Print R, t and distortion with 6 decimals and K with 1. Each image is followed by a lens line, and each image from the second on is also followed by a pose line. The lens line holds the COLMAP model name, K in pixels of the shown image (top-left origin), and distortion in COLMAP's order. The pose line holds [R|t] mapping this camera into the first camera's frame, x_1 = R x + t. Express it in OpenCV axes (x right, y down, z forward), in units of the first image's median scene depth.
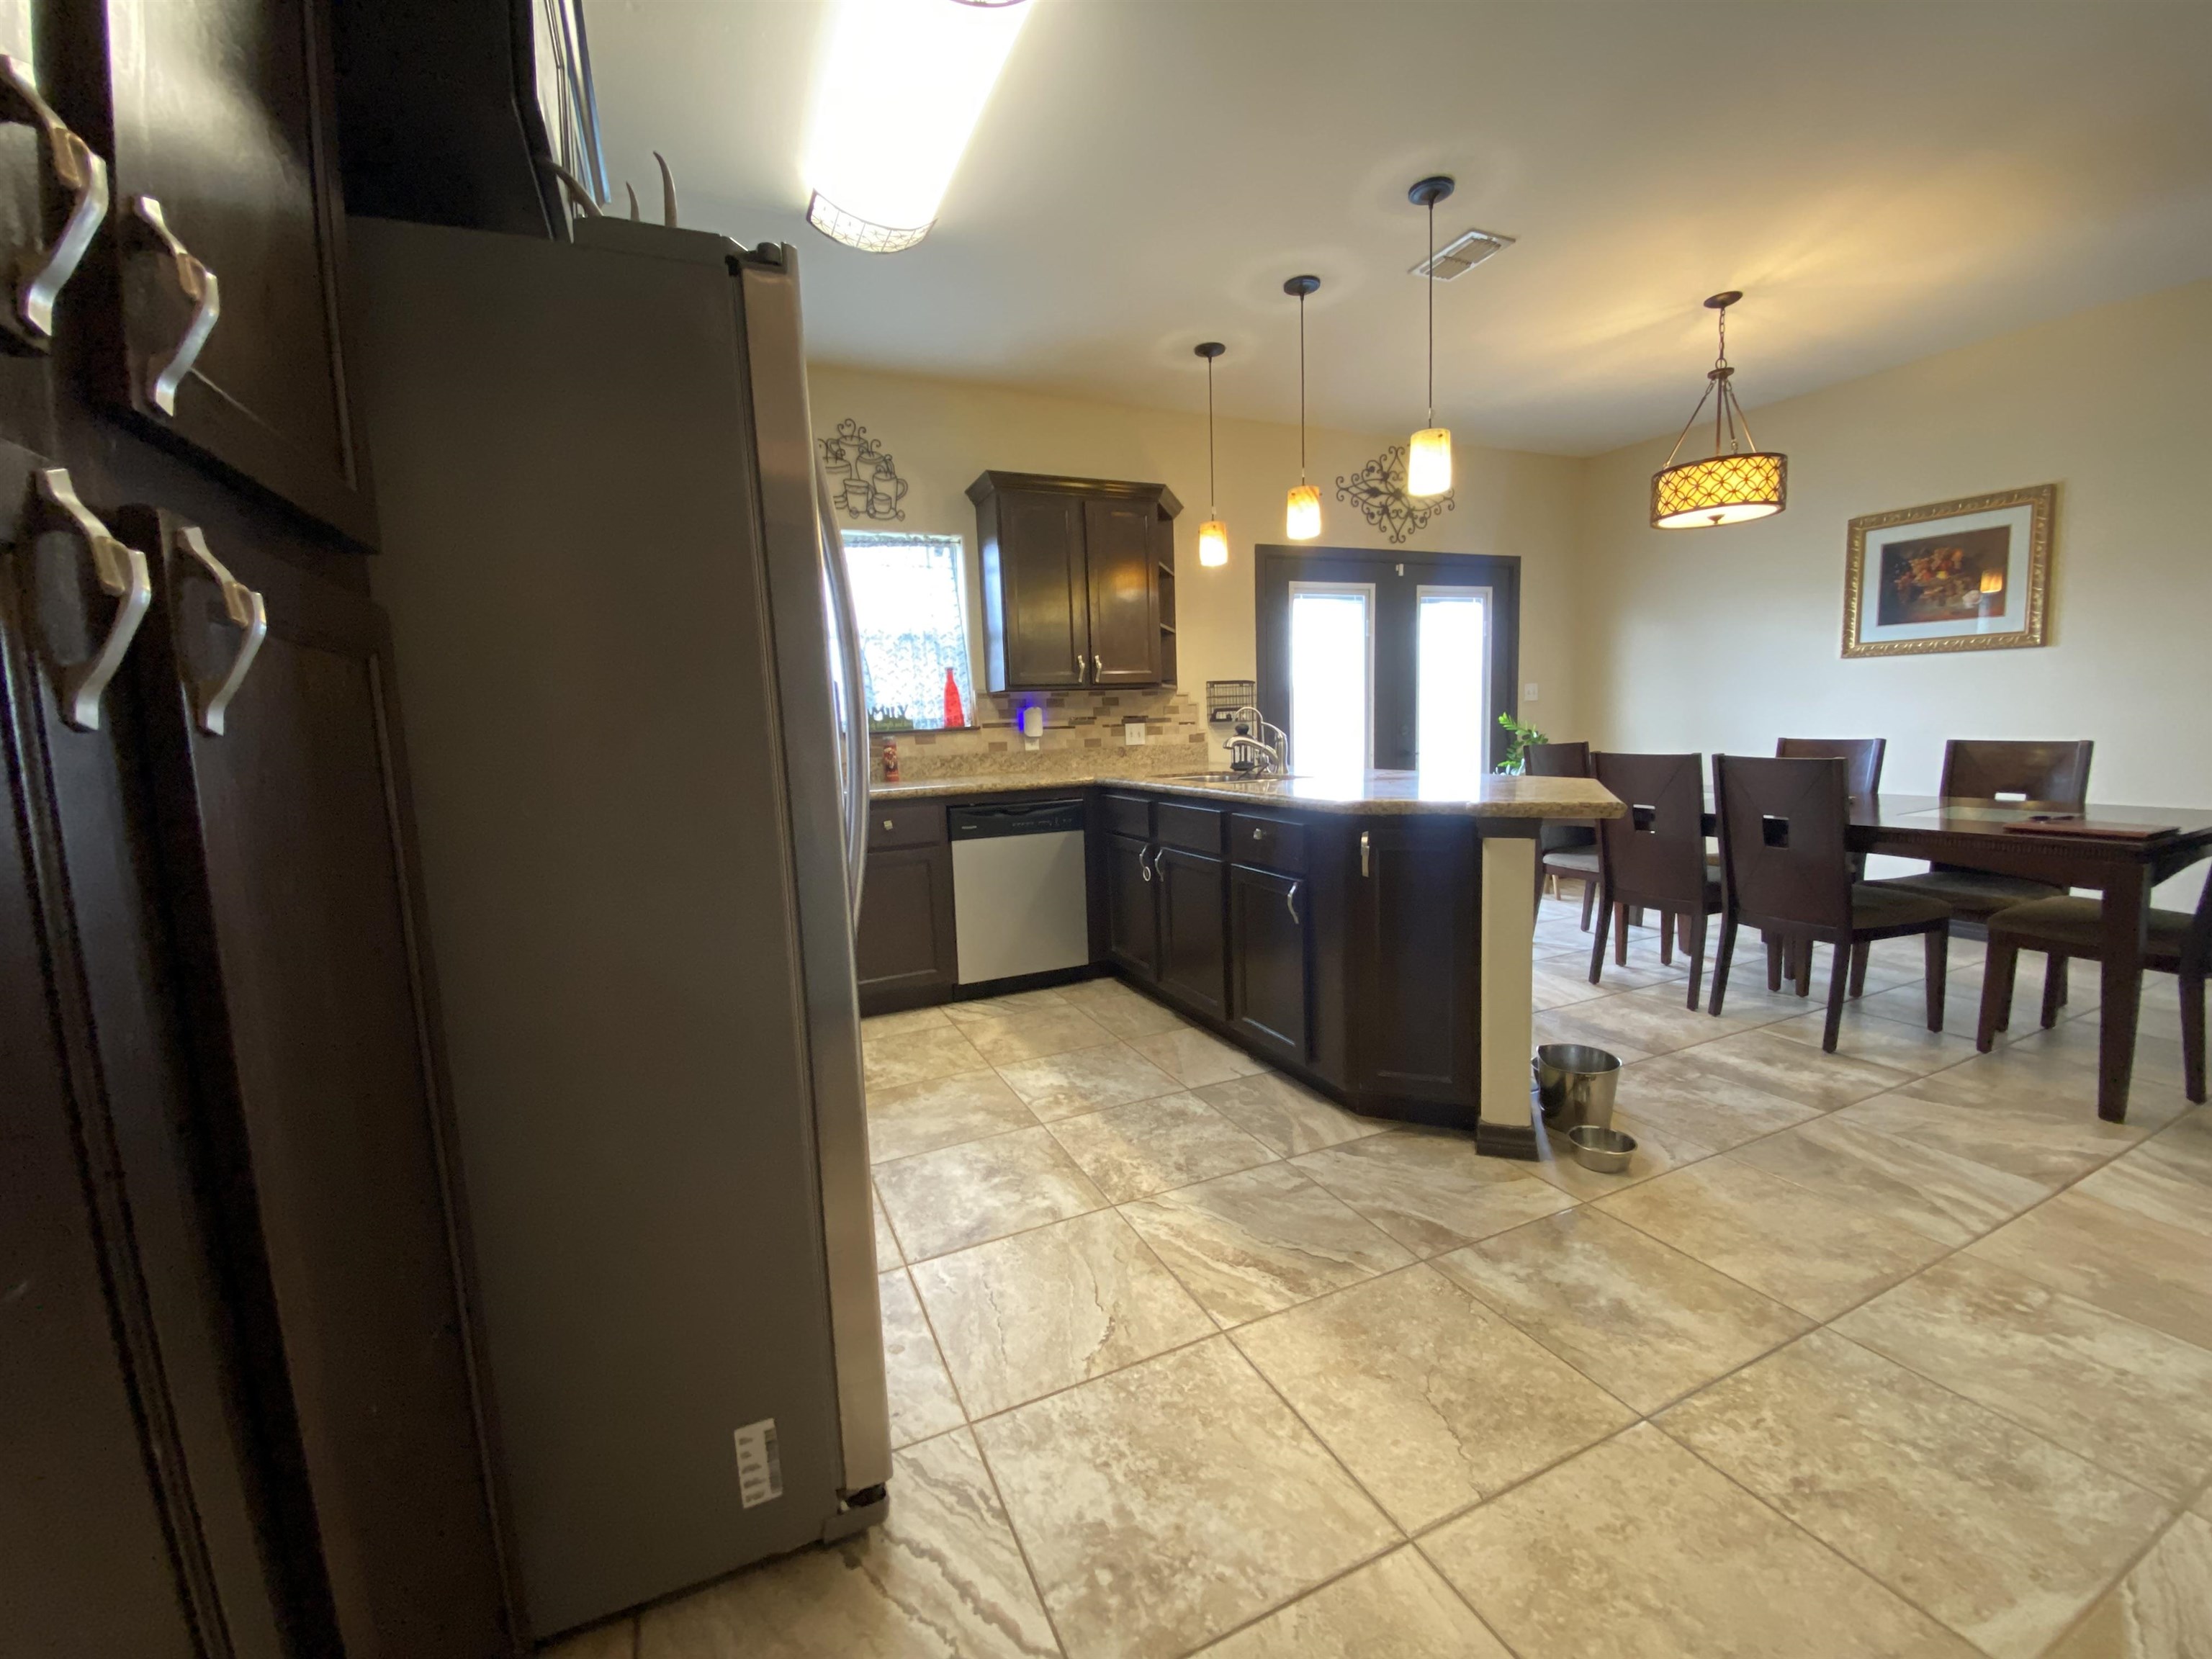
lens RADIAL K [[899.1, 0, 1095.4], [0, 899.1, 838.2], [0, 0, 1]] dist [-0.001292, -0.003233]
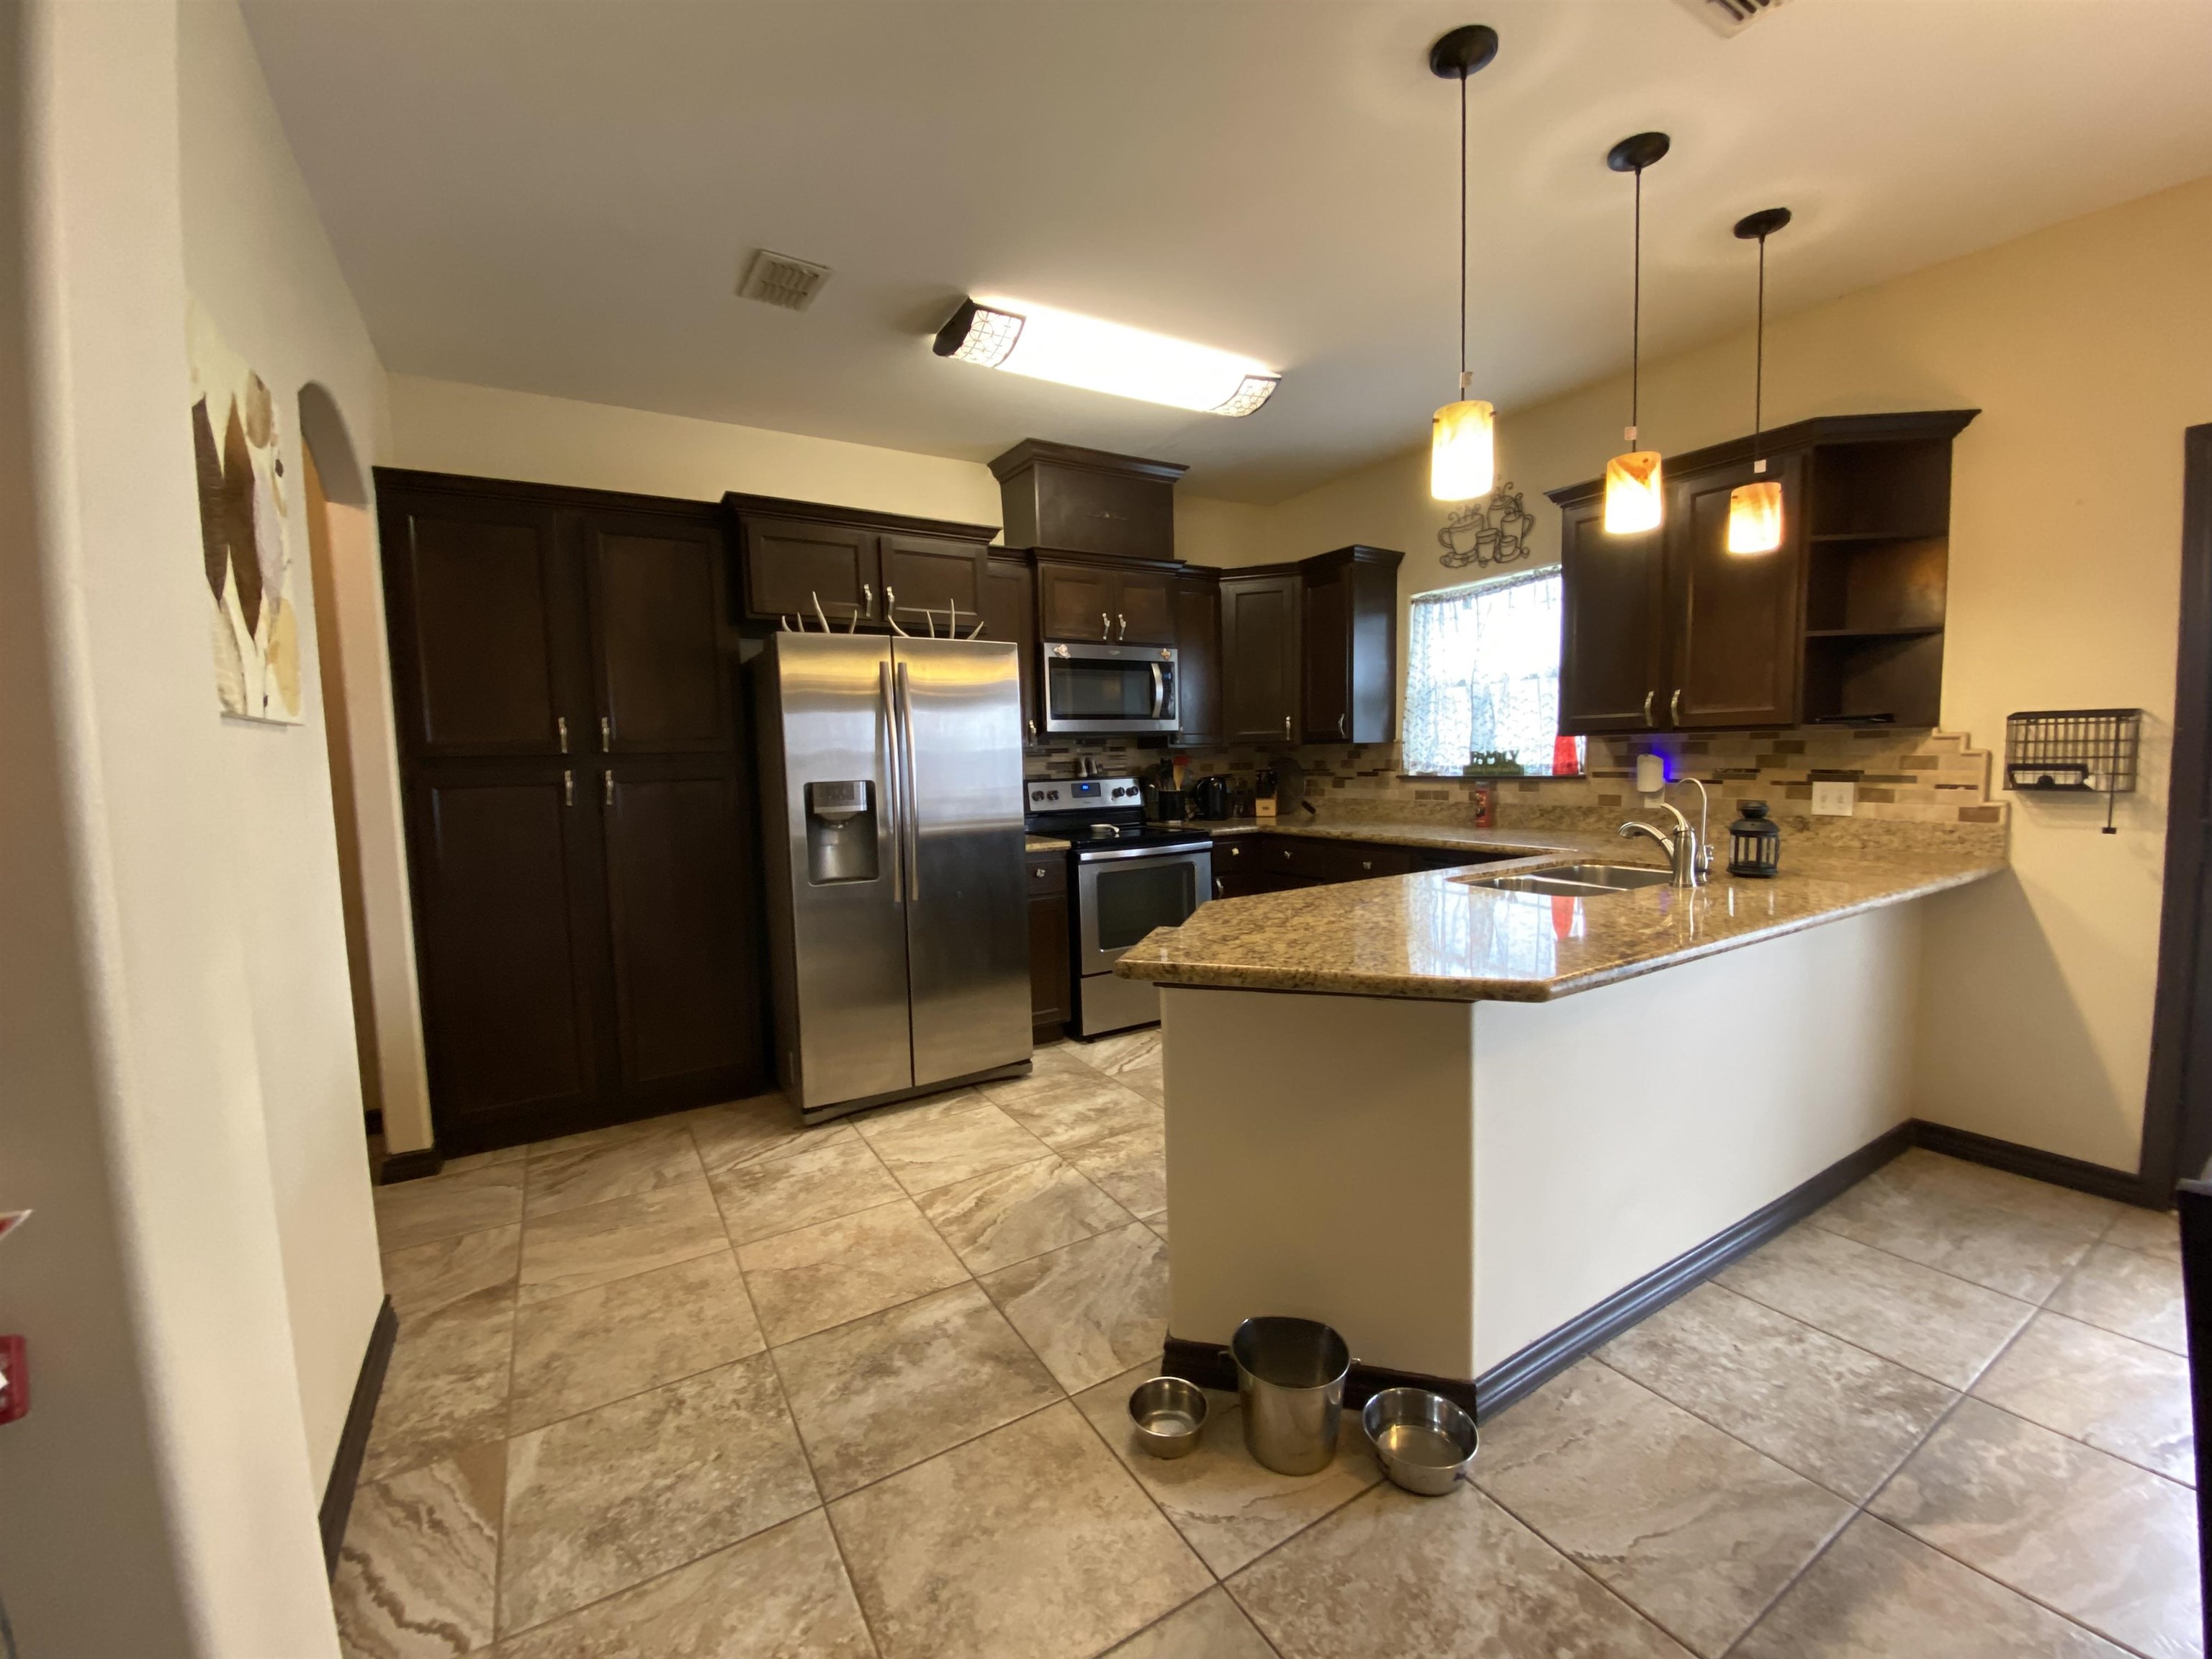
lens RADIAL K [[899.1, 0, 1094.9], [0, 899.1, 817.5], [0, 0, 1]] dist [-0.001292, -0.003233]
pose [[0.116362, 0.104075, -0.987739, 1.237342], [-0.111464, 0.989580, 0.091138, -0.204219], [0.986932, 0.099493, 0.126750, 0.797886]]
